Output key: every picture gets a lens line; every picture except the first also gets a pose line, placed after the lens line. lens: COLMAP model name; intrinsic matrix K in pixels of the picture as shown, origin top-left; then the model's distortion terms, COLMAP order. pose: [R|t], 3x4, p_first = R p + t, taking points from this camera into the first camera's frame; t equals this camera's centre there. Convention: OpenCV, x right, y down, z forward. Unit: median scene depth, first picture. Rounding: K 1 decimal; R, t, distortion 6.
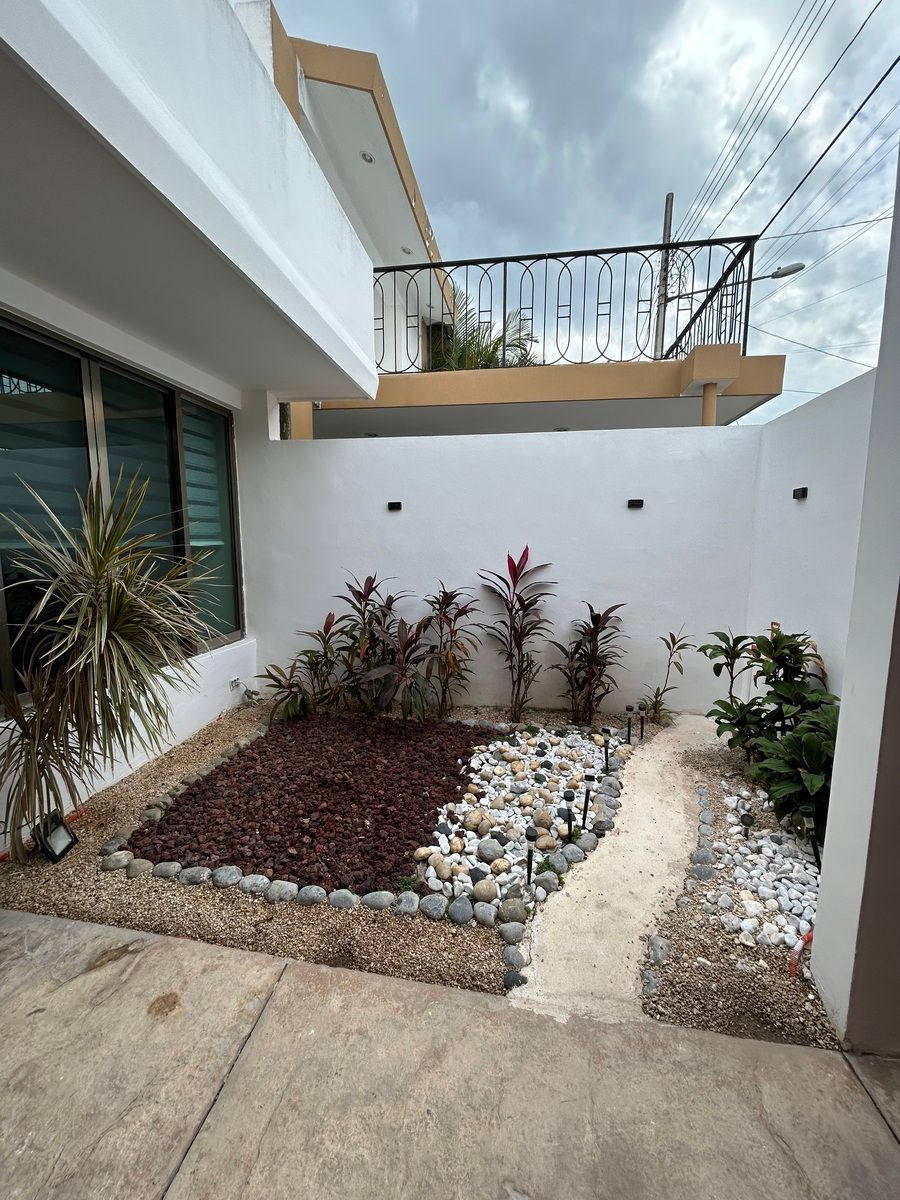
lens RADIAL K [[488.7, 0, 451.3], [0, 488.7, 601.7], [0, 0, 1]] dist [0.004516, 0.000563]
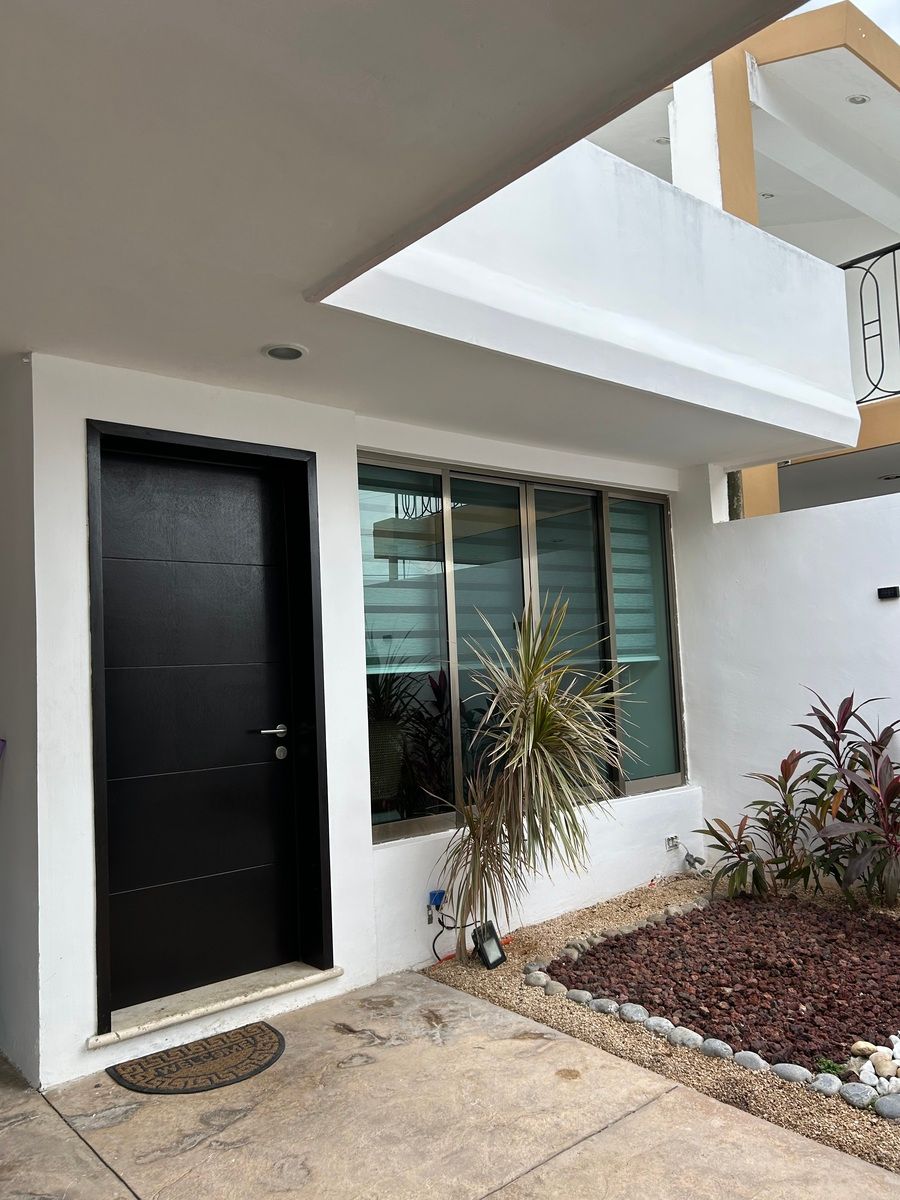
lens RADIAL K [[917.0, 0, 450.0], [0, 917.0, 600.0], [0, 0, 1]] dist [0.006915, -0.000222]
pose [[0.758660, -0.080966, -0.646436, 0.425941], [-0.037475, 0.985181, -0.167374, 0.084722], [0.650408, 0.151205, 0.744383, -0.584401]]
